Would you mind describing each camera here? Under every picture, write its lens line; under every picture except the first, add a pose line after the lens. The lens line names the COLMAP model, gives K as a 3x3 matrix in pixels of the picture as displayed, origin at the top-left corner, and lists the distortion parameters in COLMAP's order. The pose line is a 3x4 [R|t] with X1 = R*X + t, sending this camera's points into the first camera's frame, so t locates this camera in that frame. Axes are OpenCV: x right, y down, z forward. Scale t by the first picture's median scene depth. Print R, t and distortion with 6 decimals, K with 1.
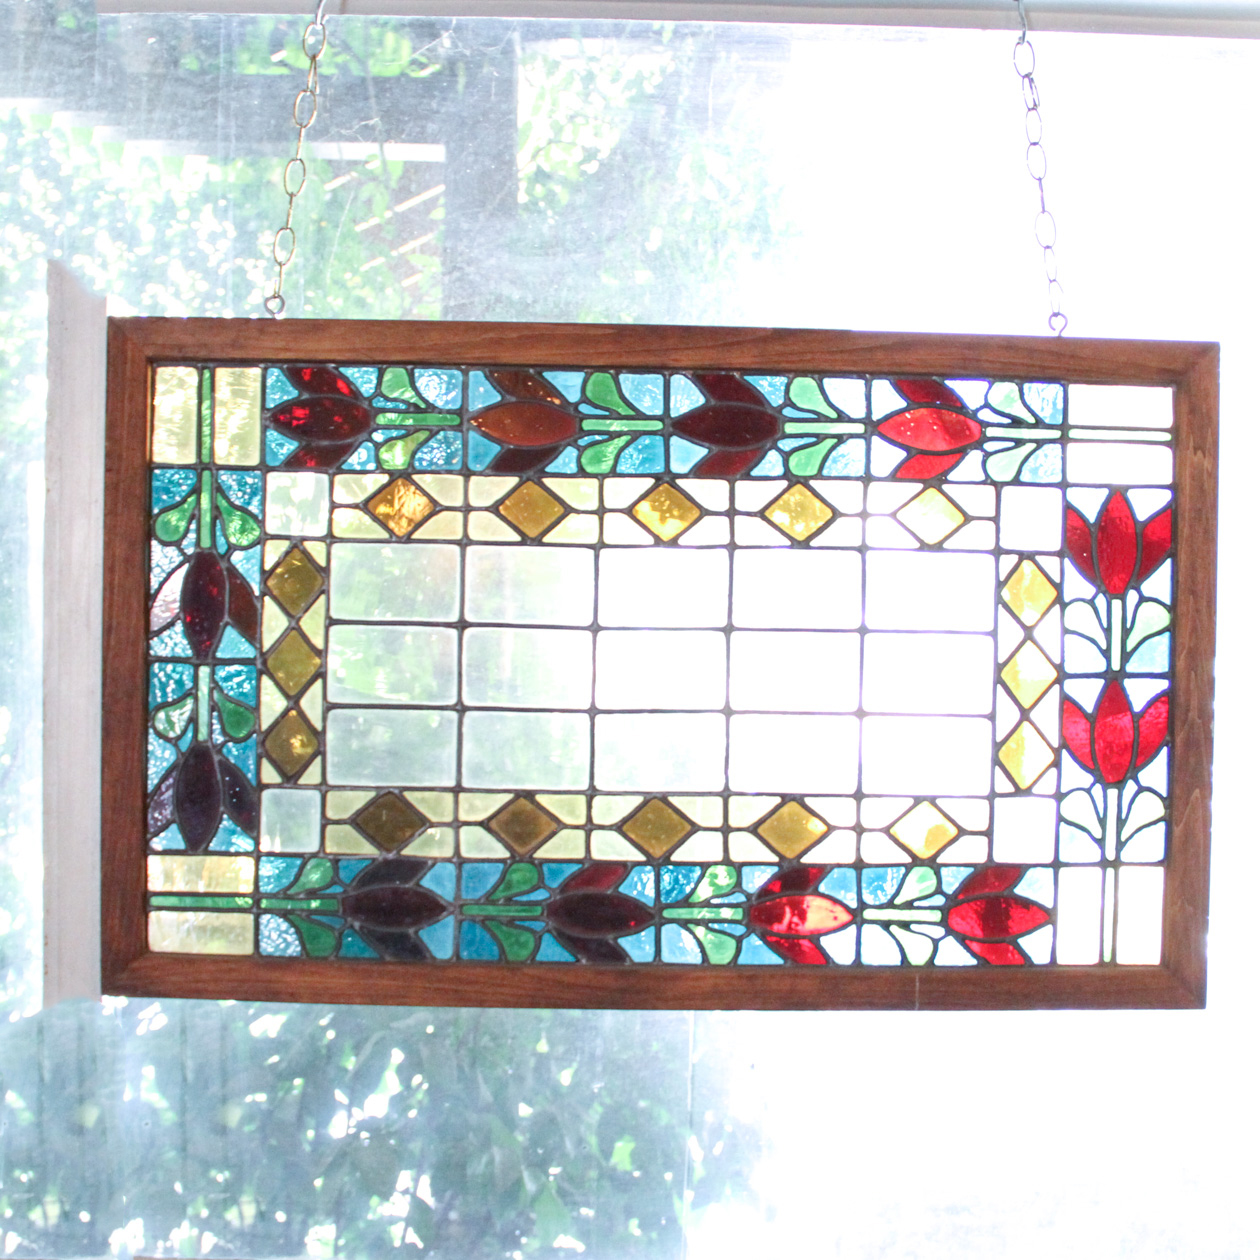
lens RADIAL K [[1729.3, 0, 630.0], [0, 1729.3, 630.0], [0, 0, 1]] dist [-0.124835, 0.043832]
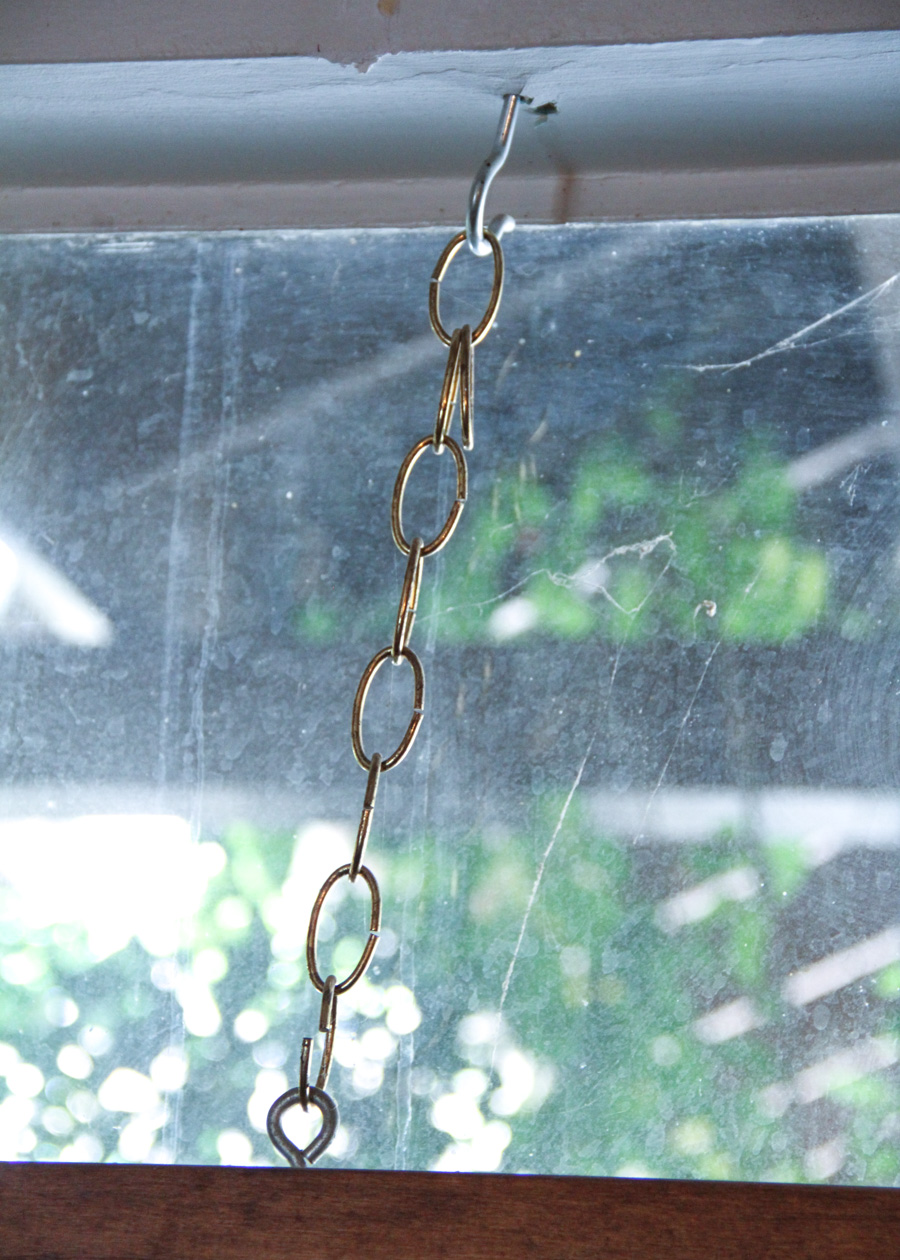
lens RADIAL K [[3856.0, 0, 450.0], [0, 3856.0, 630.0], [0, 0, 1]] dist [0.054015, 0.335222]
pose [[0.975169, -0.026303, -0.219894, -0.032310], [-0.047863, 0.944424, -0.325226, -0.052943], [0.216228, 0.327675, 0.919714, 0.351194]]
